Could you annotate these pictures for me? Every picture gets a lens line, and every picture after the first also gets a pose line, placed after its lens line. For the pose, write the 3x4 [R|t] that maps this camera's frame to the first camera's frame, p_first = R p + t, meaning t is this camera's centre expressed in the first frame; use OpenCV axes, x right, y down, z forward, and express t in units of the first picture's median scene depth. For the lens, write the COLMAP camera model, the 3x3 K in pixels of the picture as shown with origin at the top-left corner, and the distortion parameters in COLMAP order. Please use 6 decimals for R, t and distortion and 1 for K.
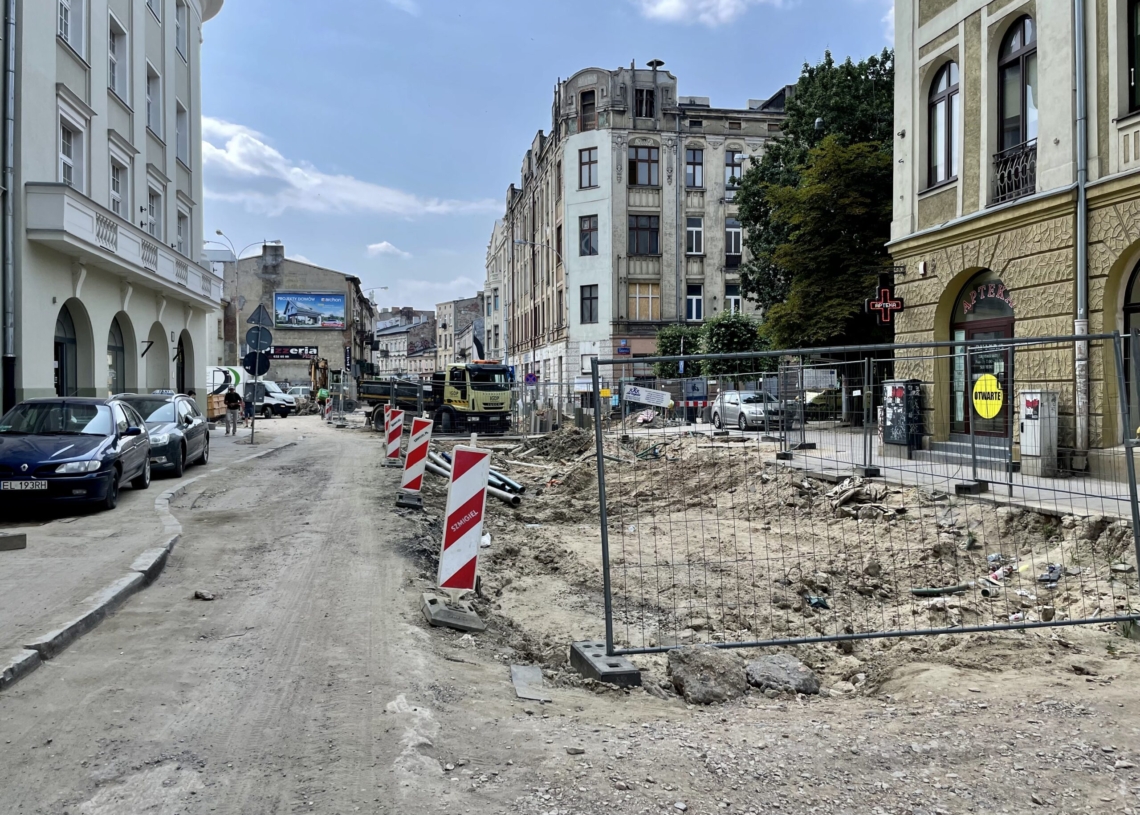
lens RADIAL K [[910.6, 0, 561.1], [0, 910.6, 389.5], [0, 0, 1]] dist [0.099482, -0.055198]
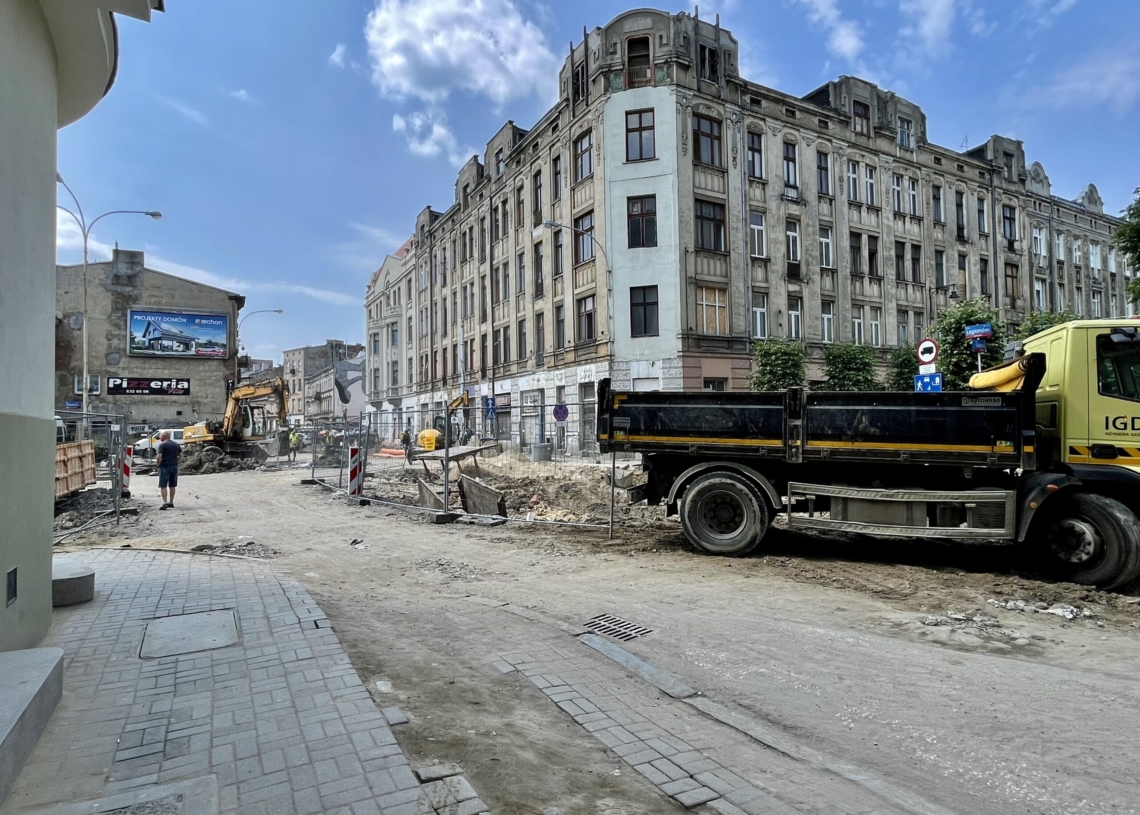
lens RADIAL K [[675.8, 0, 598.5], [0, 675.8, 397.9], [0, 0, 1]] dist [-0.006288, -0.000532]
pose [[0.941171, -0.000093, 0.337930, -0.191611], [0.015833, 0.998914, -0.043821, 0.001393], [-0.337559, 0.046594, 0.940150, 0.487932]]
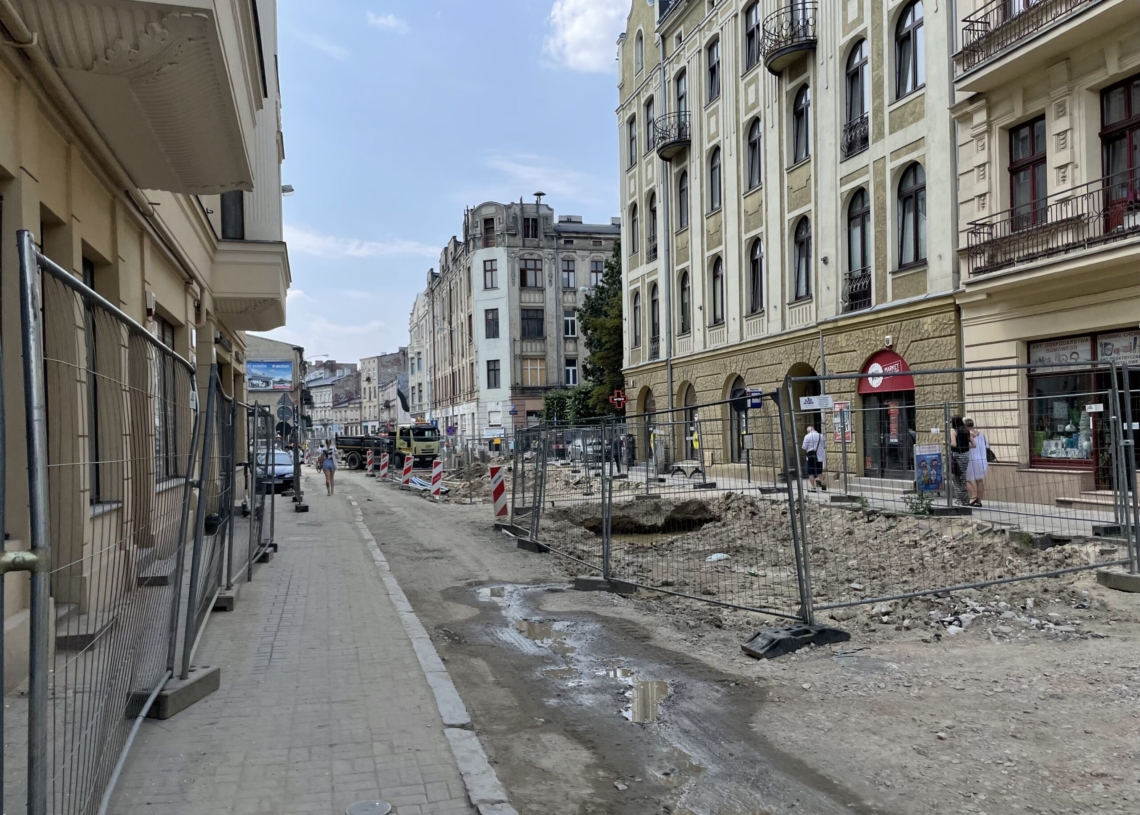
lens RADIAL K [[910.6, 0, 573.3], [0, 910.6, 415.5], [0, 0, 1]] dist [0.099482, -0.055198]
pose [[0.994636, -0.019039, 0.101672, 0.009942], [0.020967, 0.999619, -0.017932, -0.005883], [-0.101292, 0.019968, 0.994656, -0.351202]]
